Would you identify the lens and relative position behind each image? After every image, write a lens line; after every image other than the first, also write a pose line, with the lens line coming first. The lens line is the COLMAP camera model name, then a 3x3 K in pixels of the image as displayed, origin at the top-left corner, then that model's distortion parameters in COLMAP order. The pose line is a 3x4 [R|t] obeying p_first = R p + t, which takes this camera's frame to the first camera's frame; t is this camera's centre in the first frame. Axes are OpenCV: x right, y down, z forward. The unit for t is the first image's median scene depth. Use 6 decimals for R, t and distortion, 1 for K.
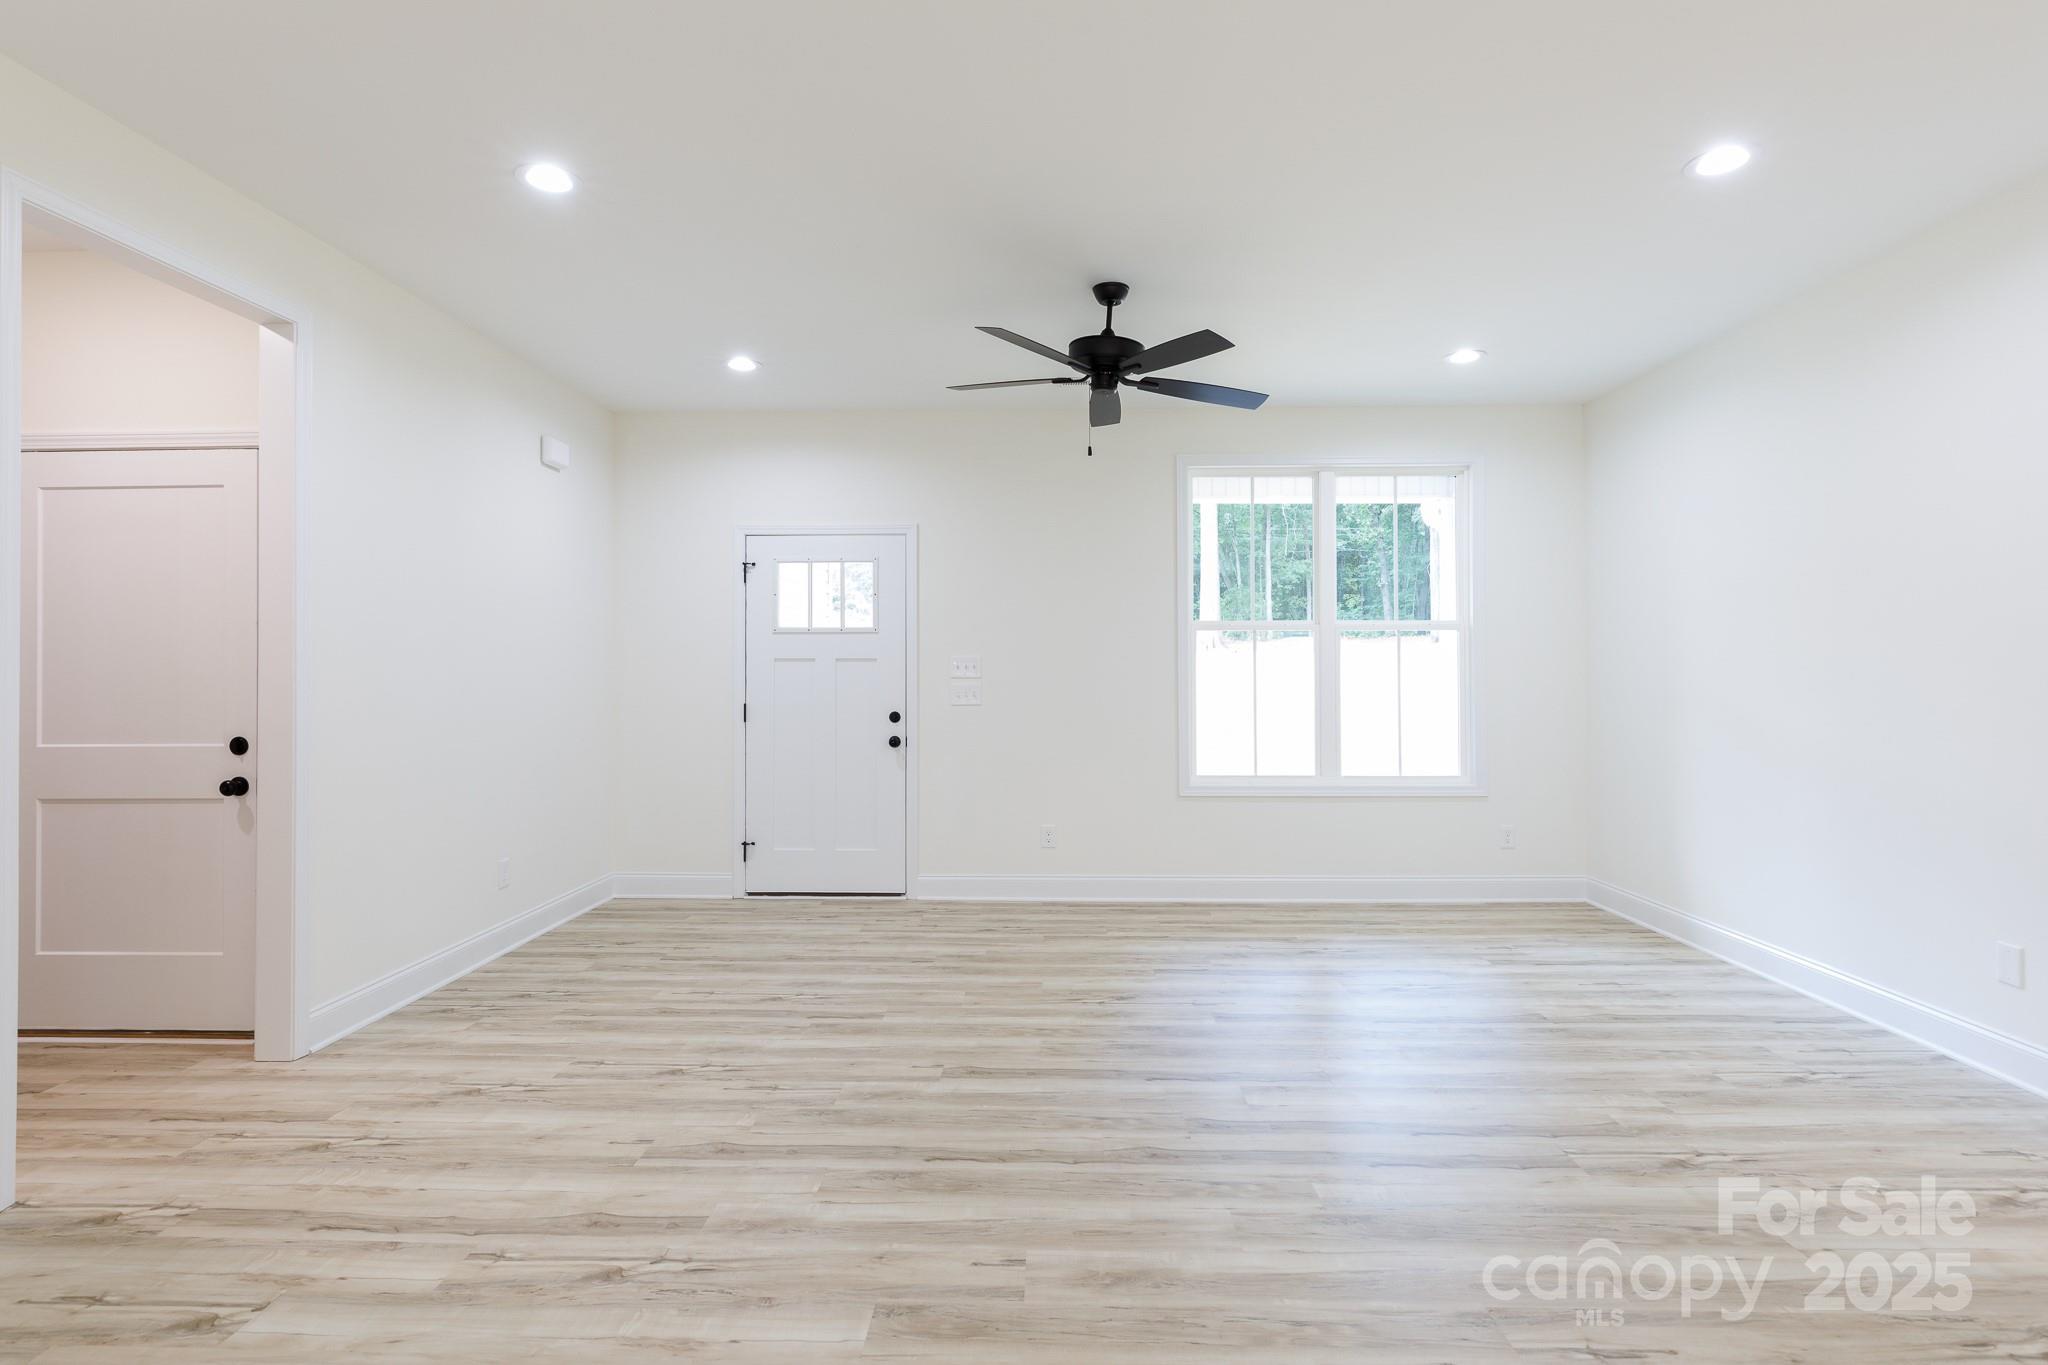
lens RADIAL K [[1010.9, 0, 1027.3], [0, 1010.9, 676.4], [0, 0, 1]] dist [-0.001835, 0.000846]
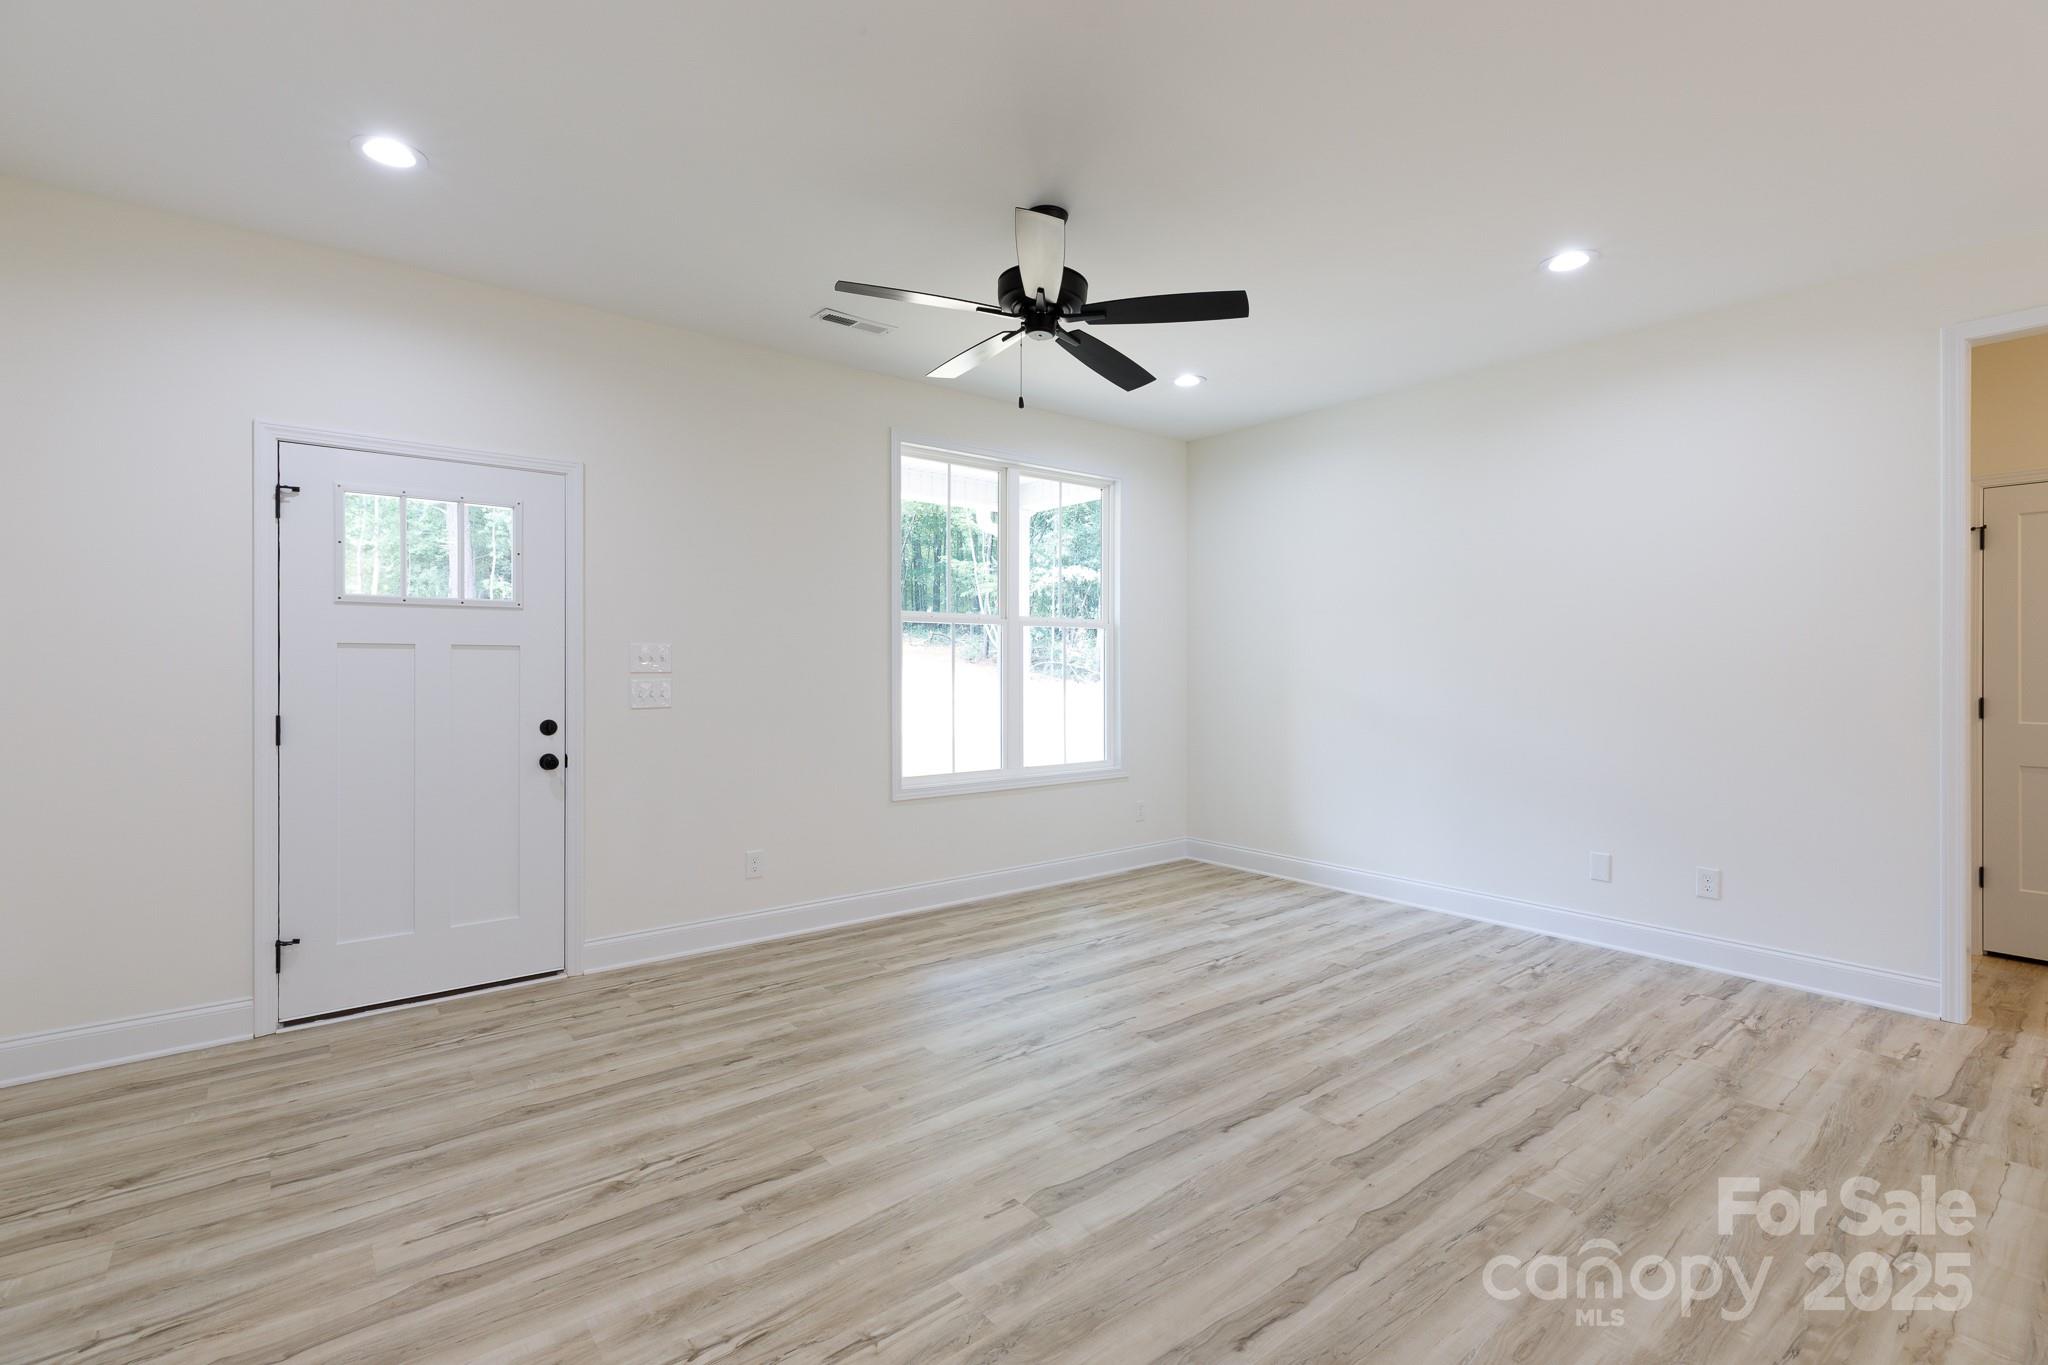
lens RADIAL K [[930.1, 0, 1024.3], [0, 930.1, 678.2], [0, 0, 1]] dist [0.003236, 0.001693]
pose [[0.765591, -0.005834, 0.643301, -0.336499], [-0.000037, 0.999958, 0.009113, -0.000894], [-0.643327, -0.007001, 0.765559, 0.314747]]
